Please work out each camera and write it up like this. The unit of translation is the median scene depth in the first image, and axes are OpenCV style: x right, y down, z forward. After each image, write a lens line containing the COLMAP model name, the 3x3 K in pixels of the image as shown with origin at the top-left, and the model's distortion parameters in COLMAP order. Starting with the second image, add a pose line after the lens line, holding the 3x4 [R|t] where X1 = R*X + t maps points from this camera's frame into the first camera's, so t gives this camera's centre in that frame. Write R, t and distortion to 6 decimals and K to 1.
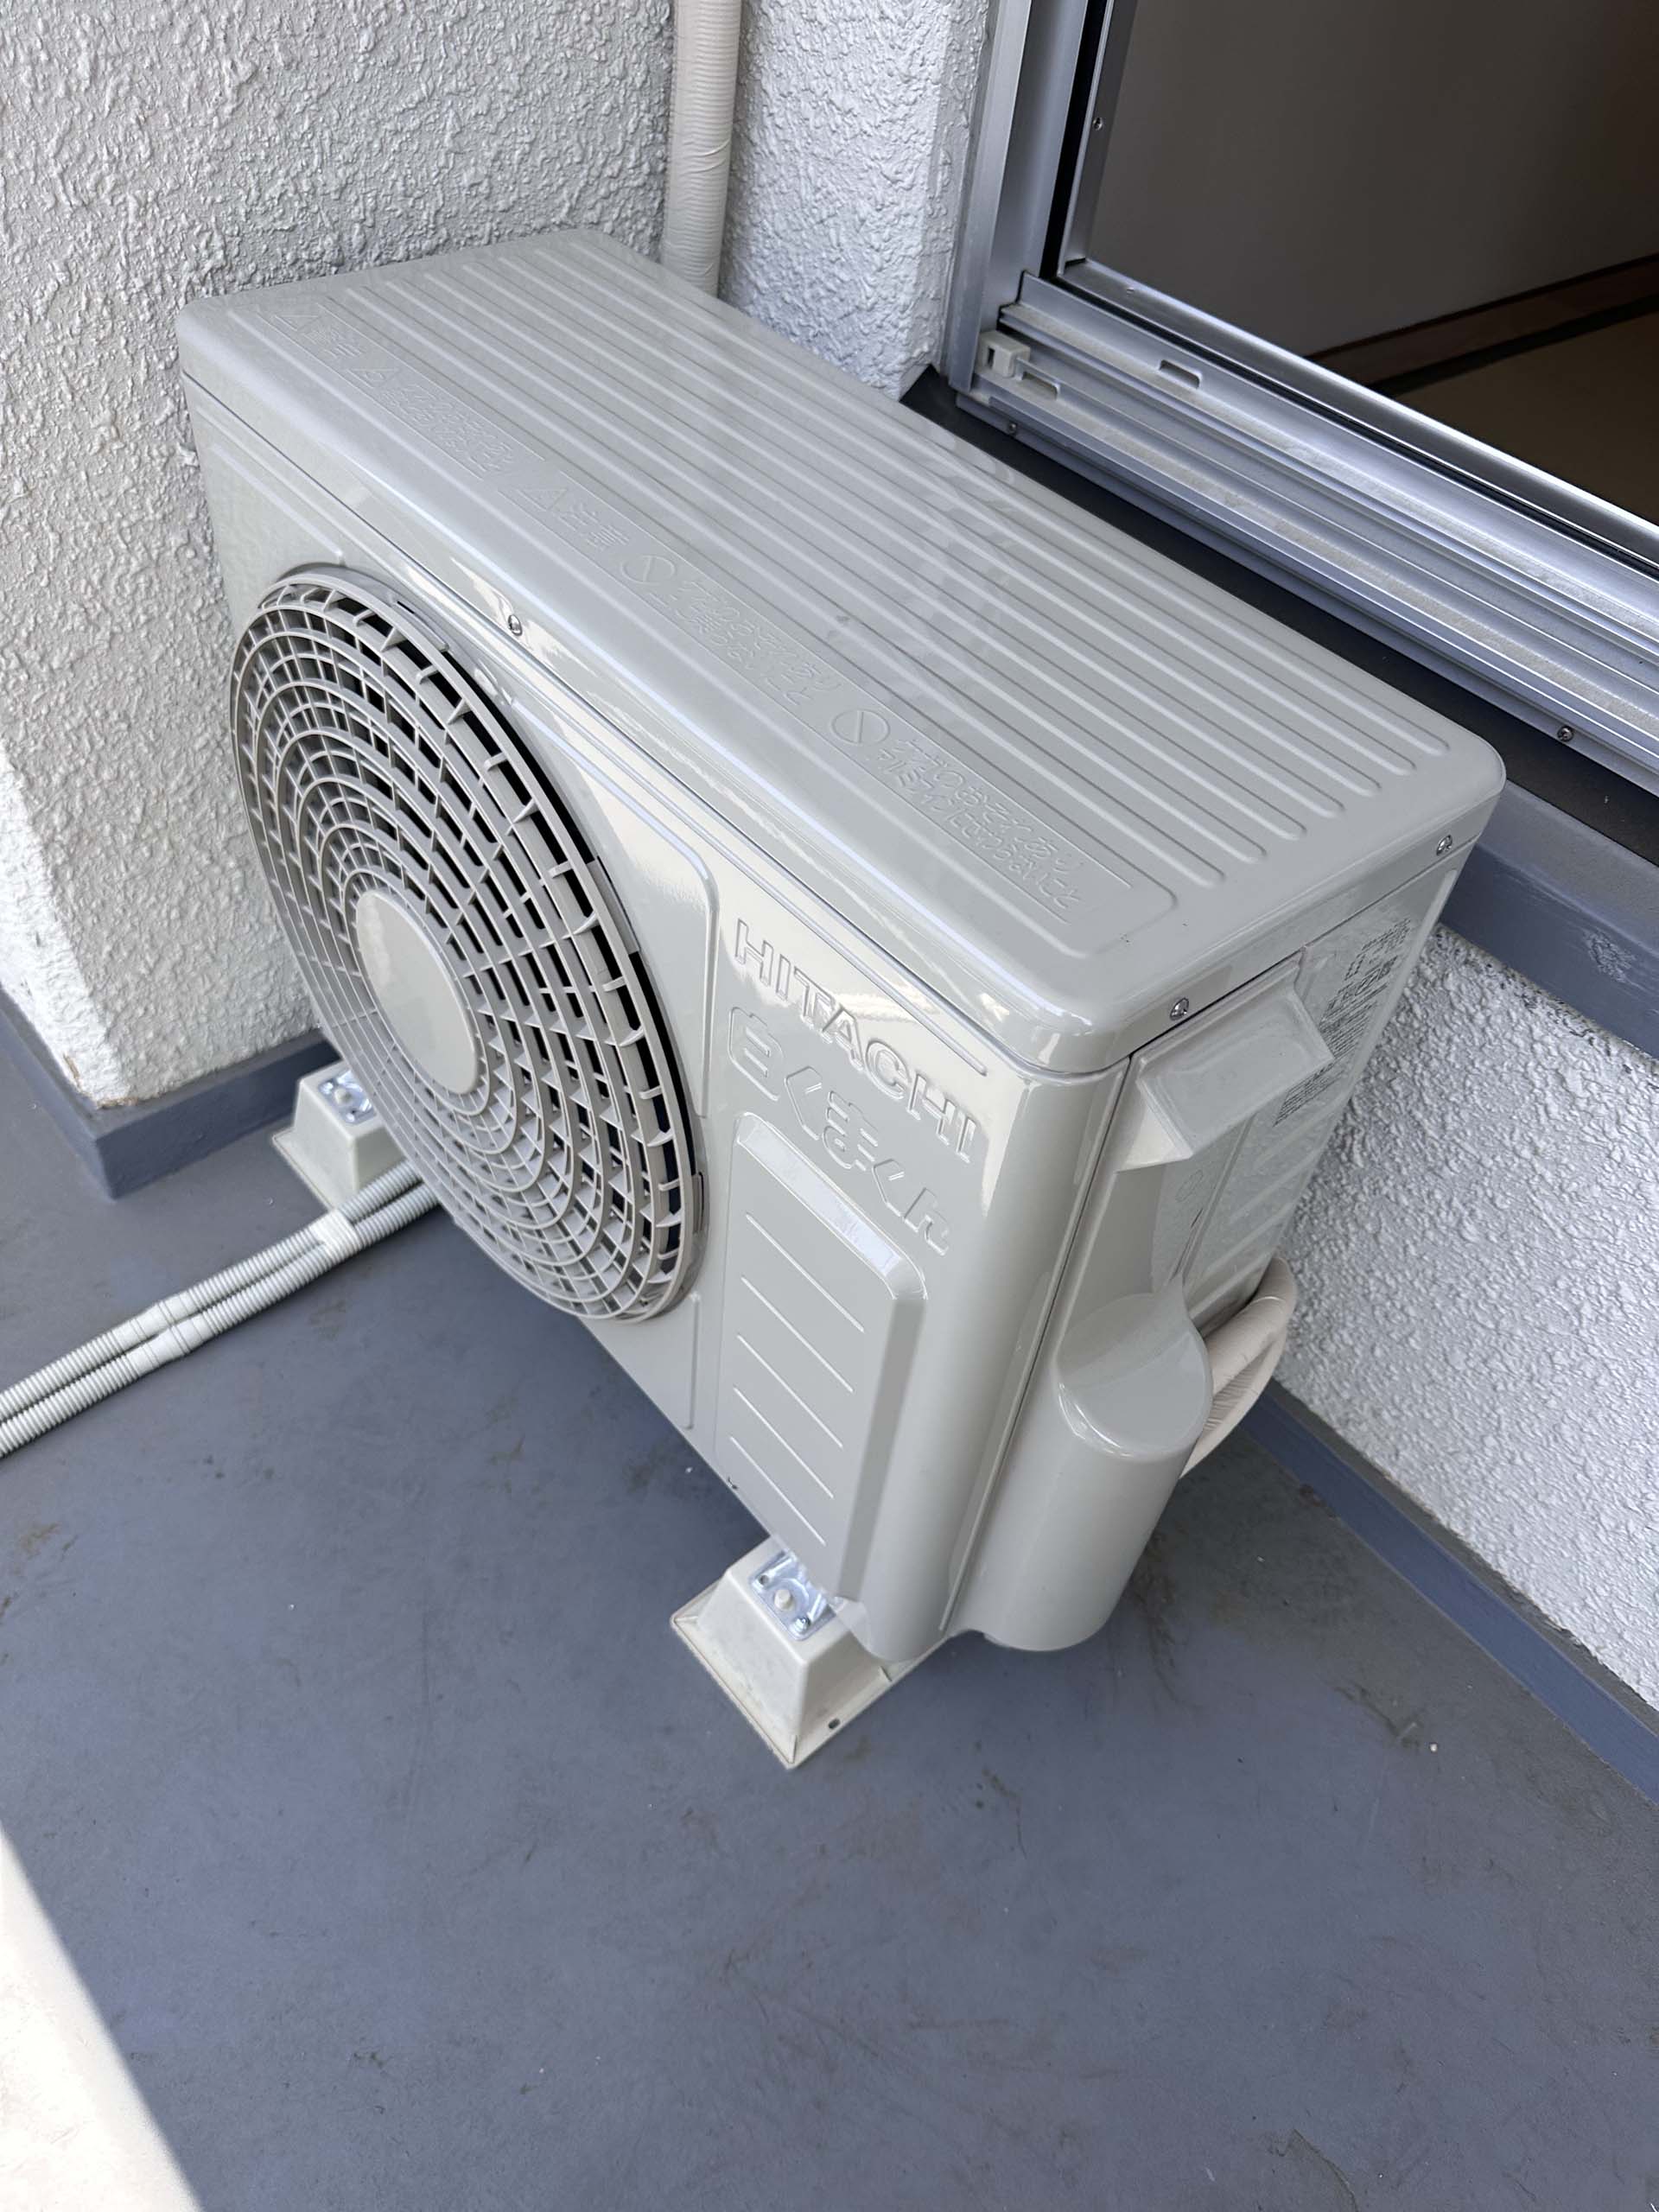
lens RADIAL K [[1578.4, 0, 836.0], [0, 1578.4, 1103.8], [0, 0, 1]] dist [0.019835, -0.030672]
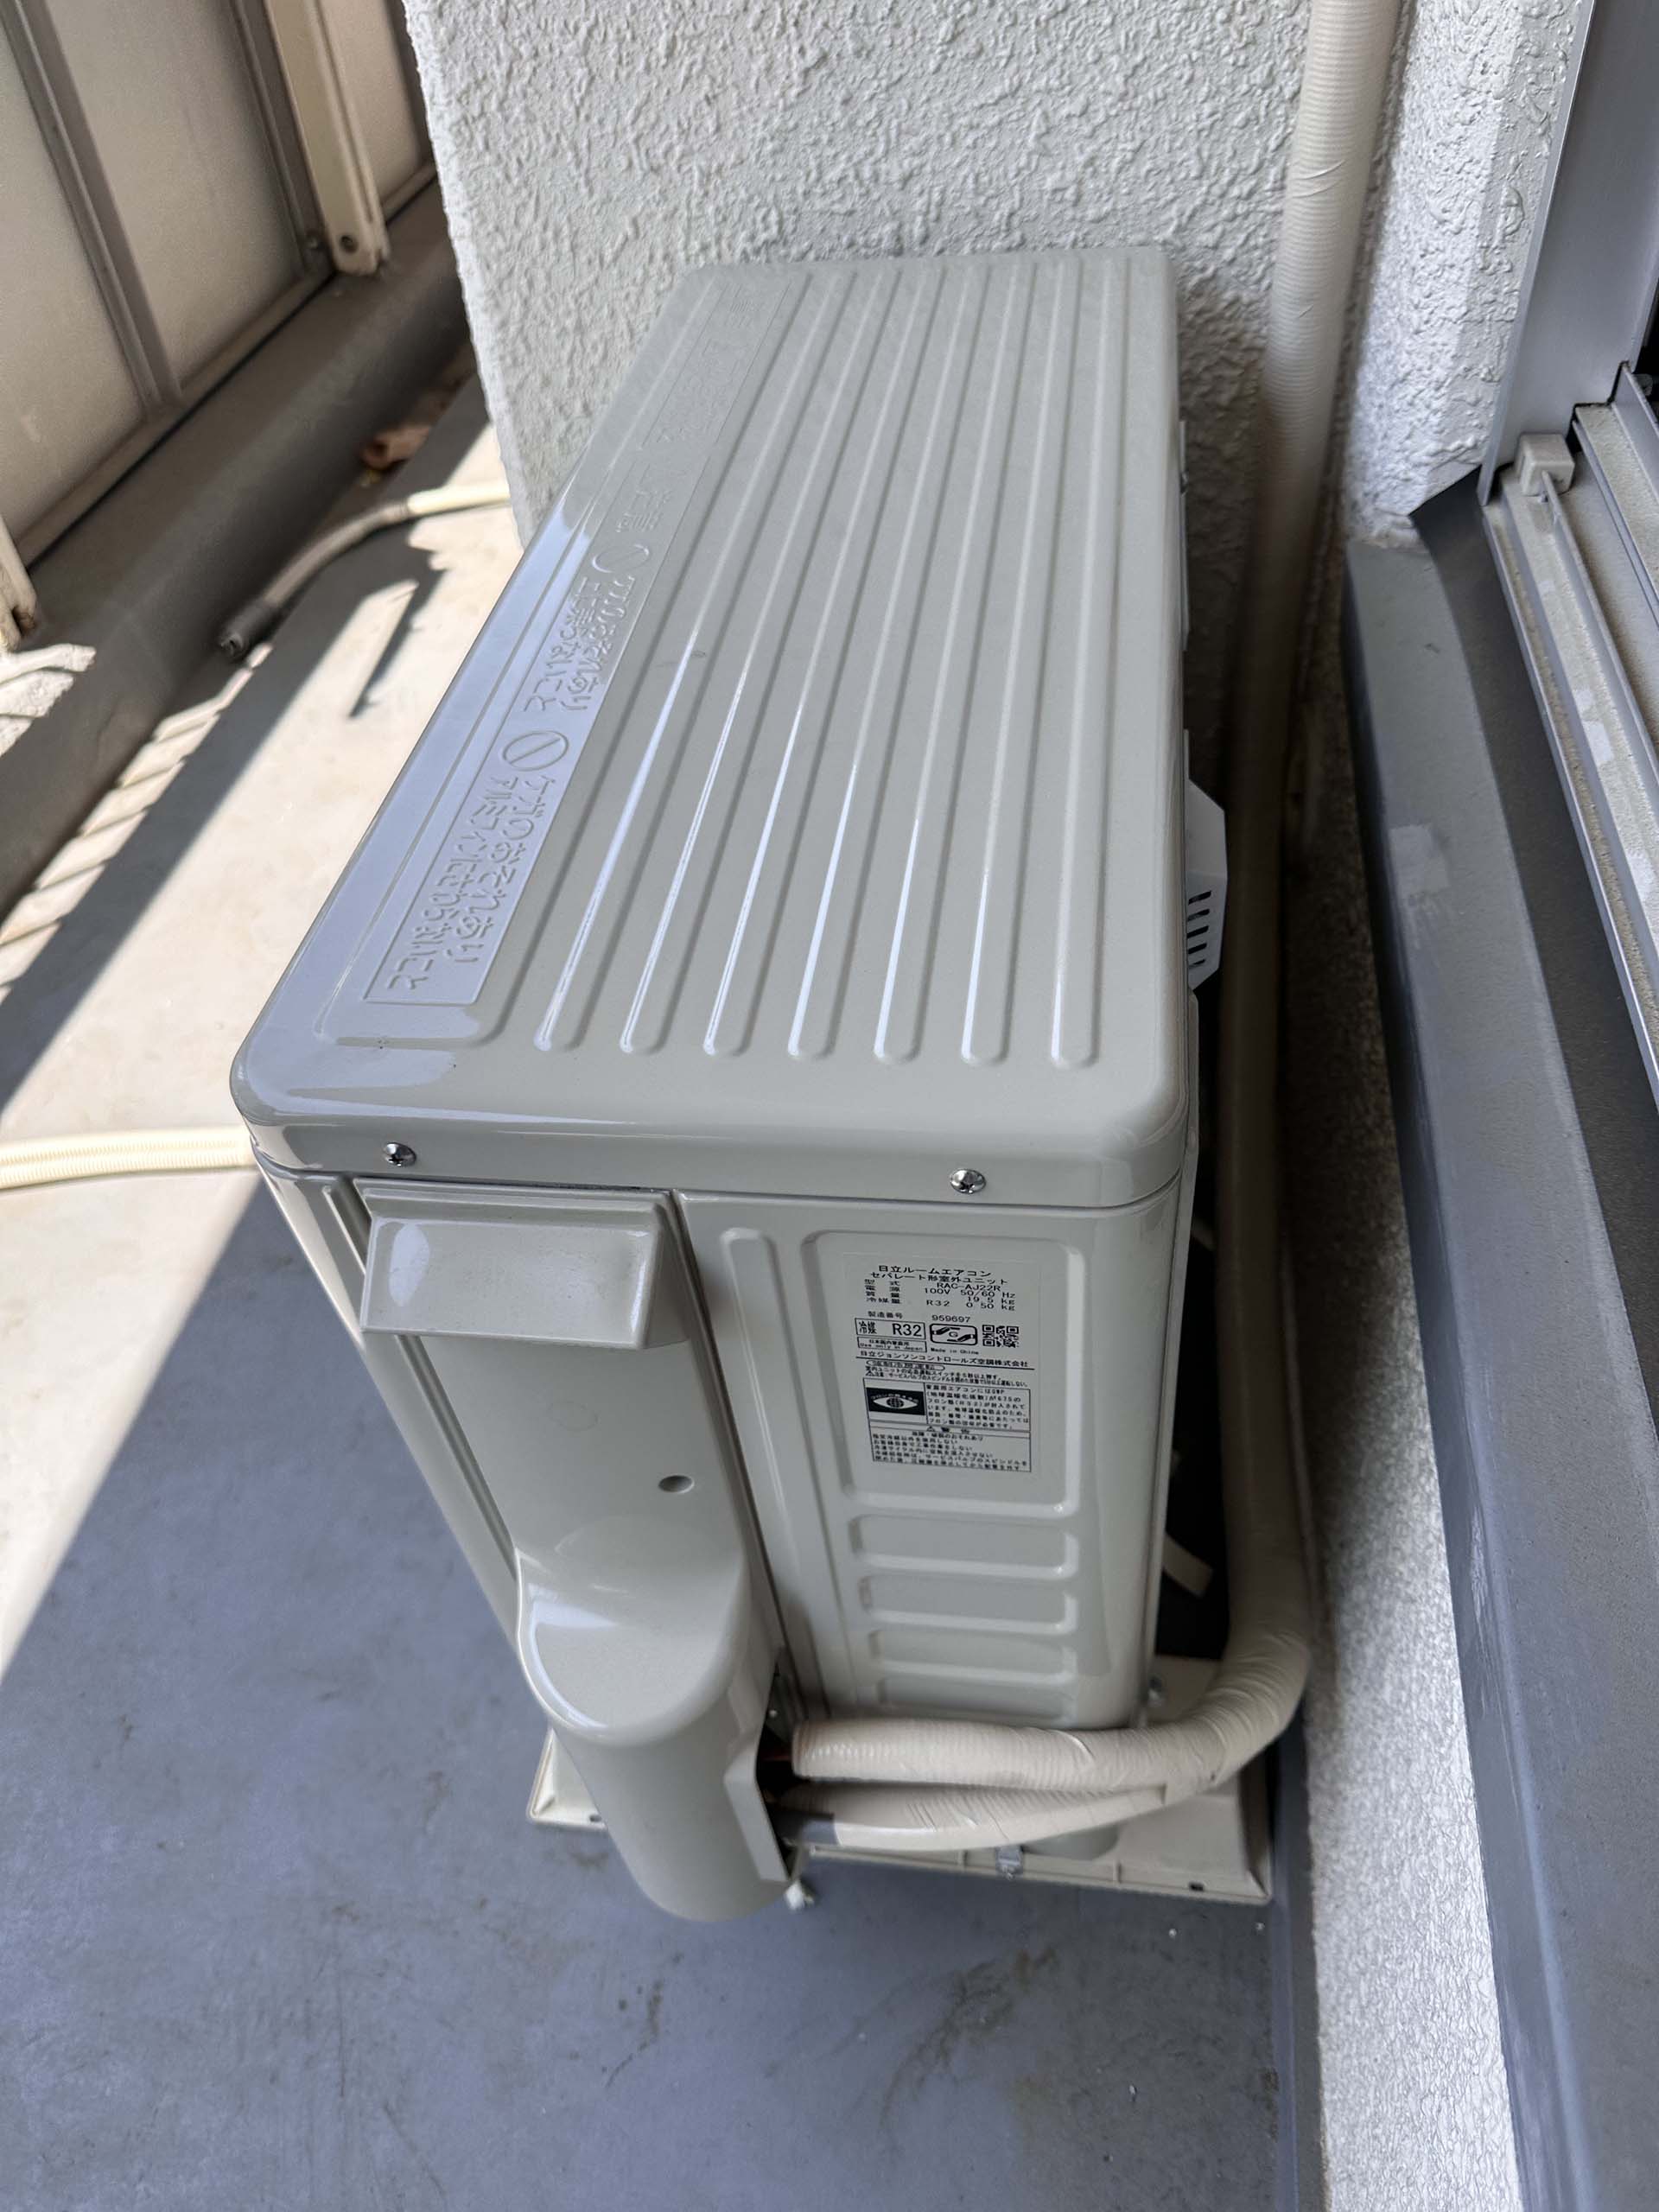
lens RADIAL K [[1600.6, 0, 846.6], [0, 1600.6, 1109.8], [0, 0, 1]] dist [-0.009082, -0.009671]
pose [[0.631196, 0.436095, -0.641414, 0.562610], [-0.455566, 0.877735, 0.148460, -0.192946], [0.627735, 0.198499, 0.752693, 0.332959]]
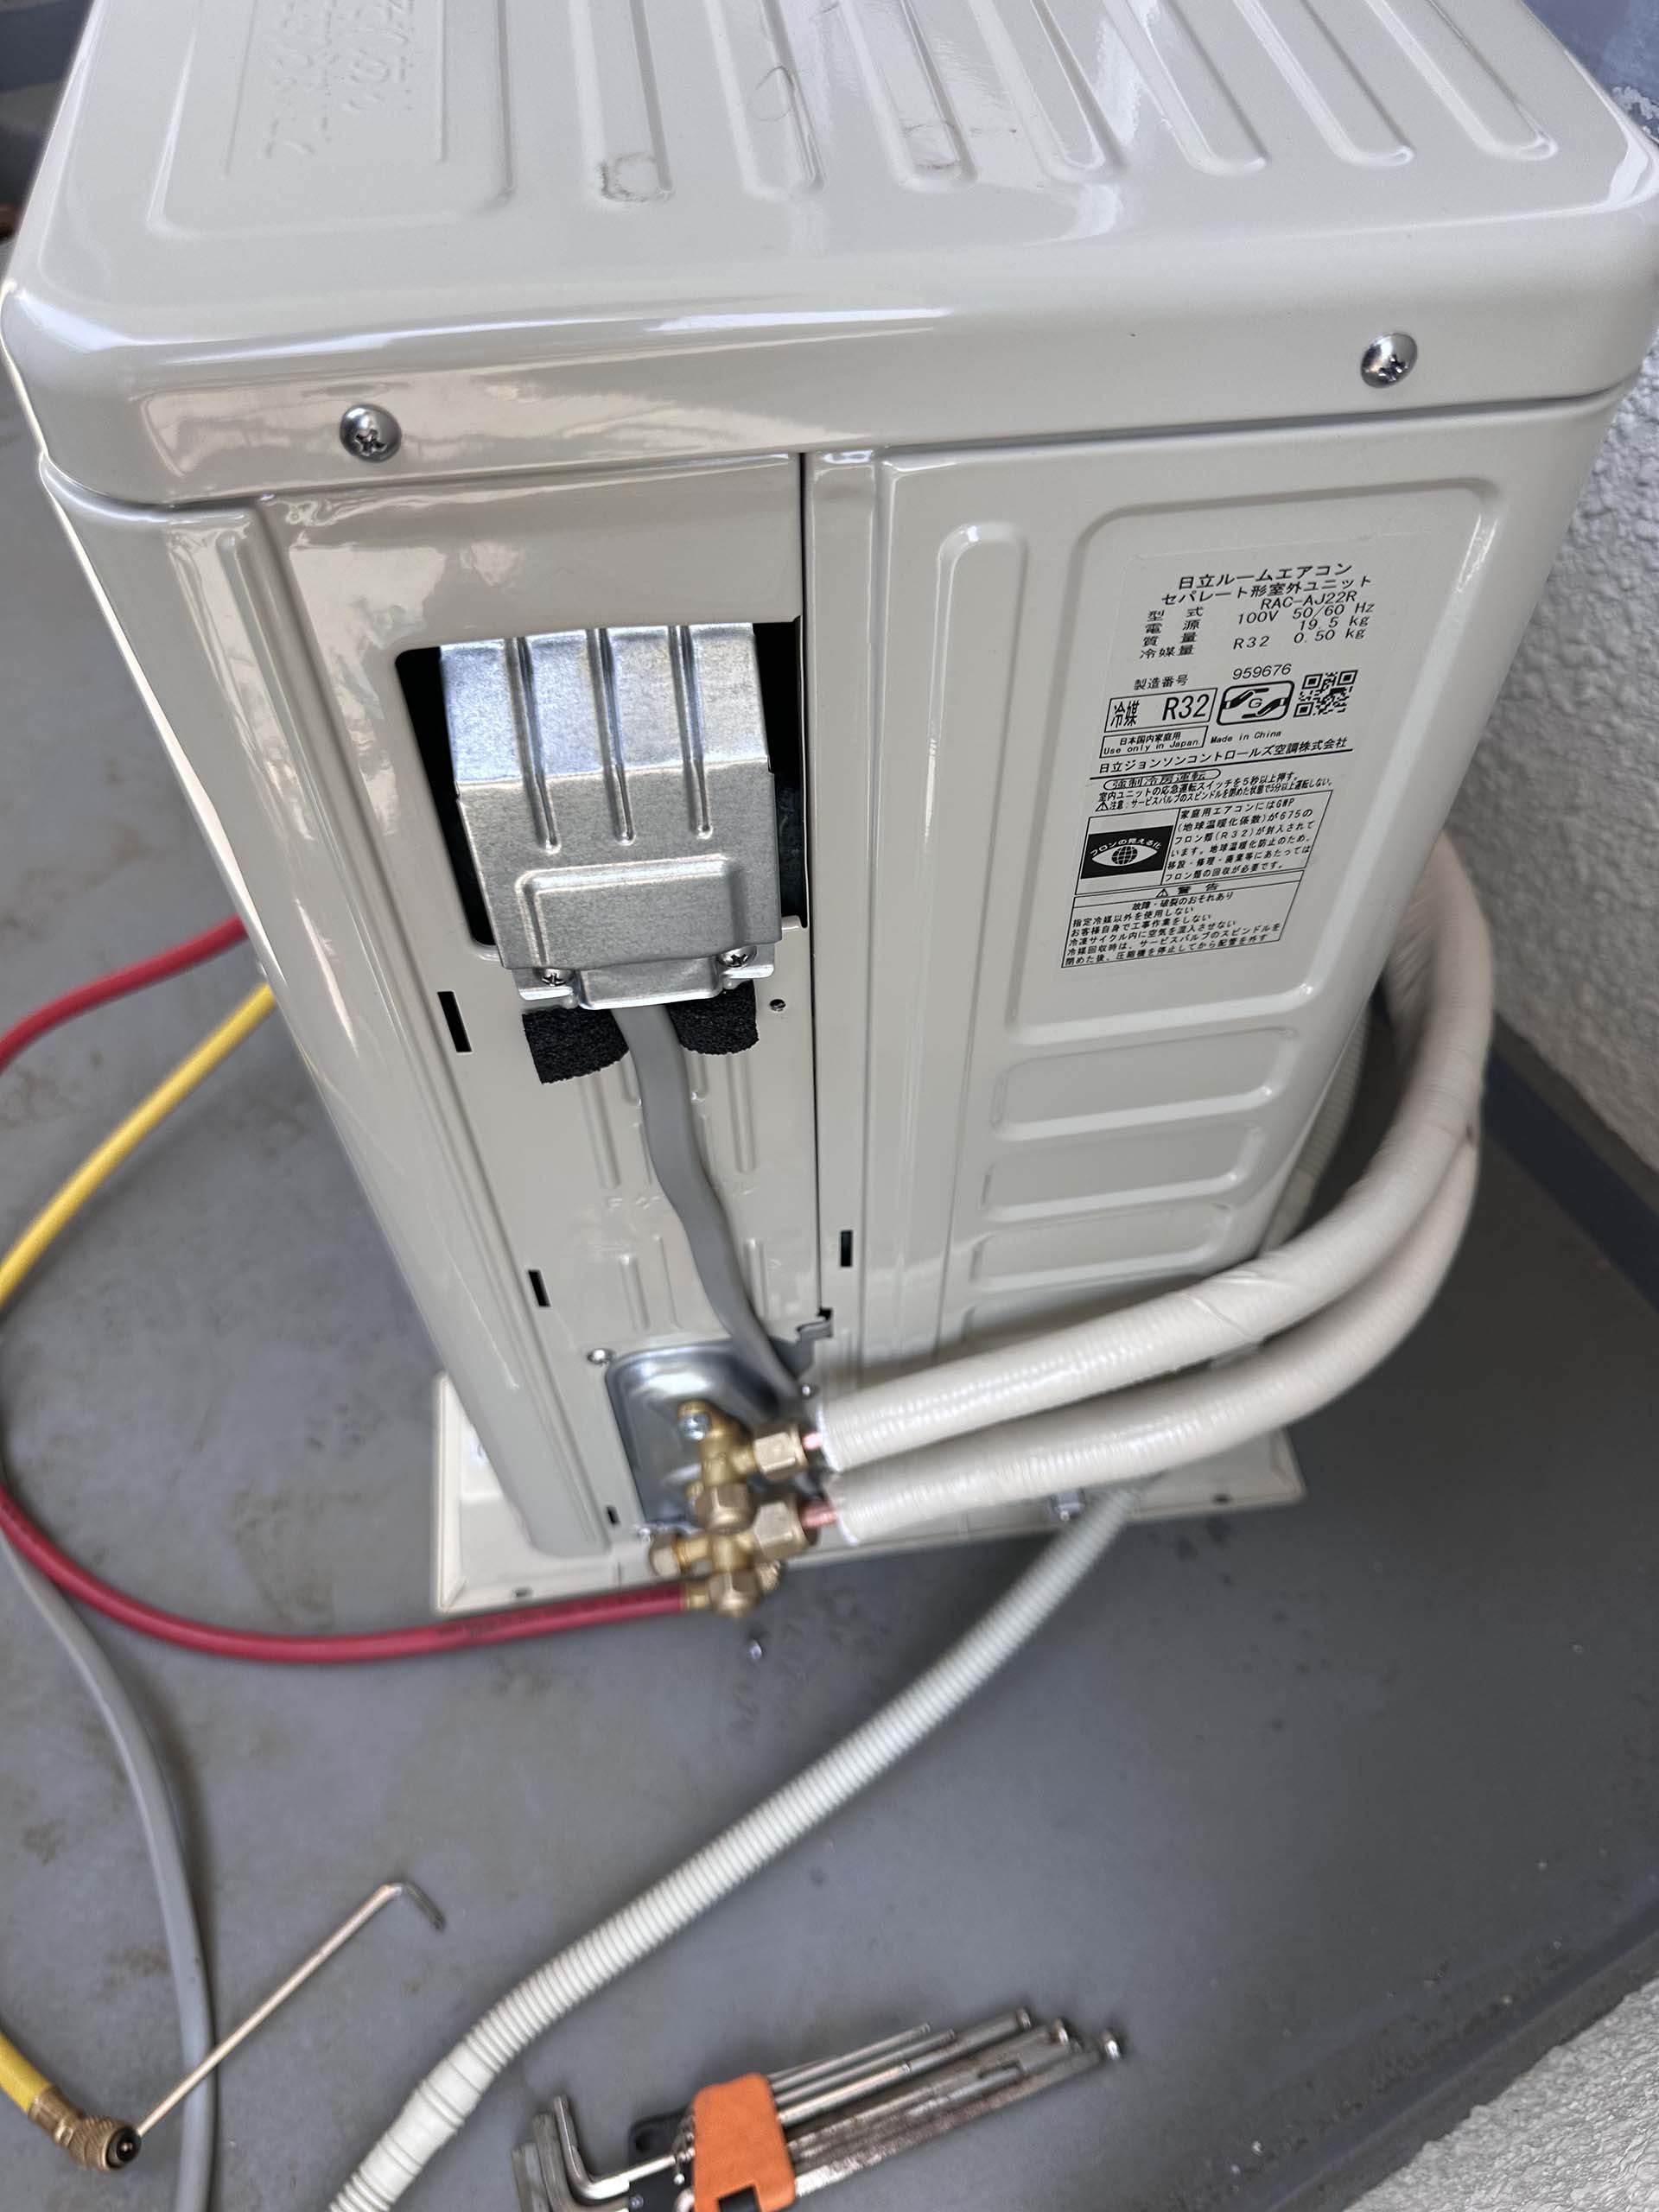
lens RADIAL K [[1578.4, 0, 836.0], [0, 1578.4, 1103.8], [0, 0, 1]] dist [0.019835, -0.030672]
pose [[0.833237, 0.385615, -0.396254, 0.360511], [-0.343941, 0.922614, 0.174610, -0.004338], [0.432922, -0.009204, 0.901385, 0.426148]]
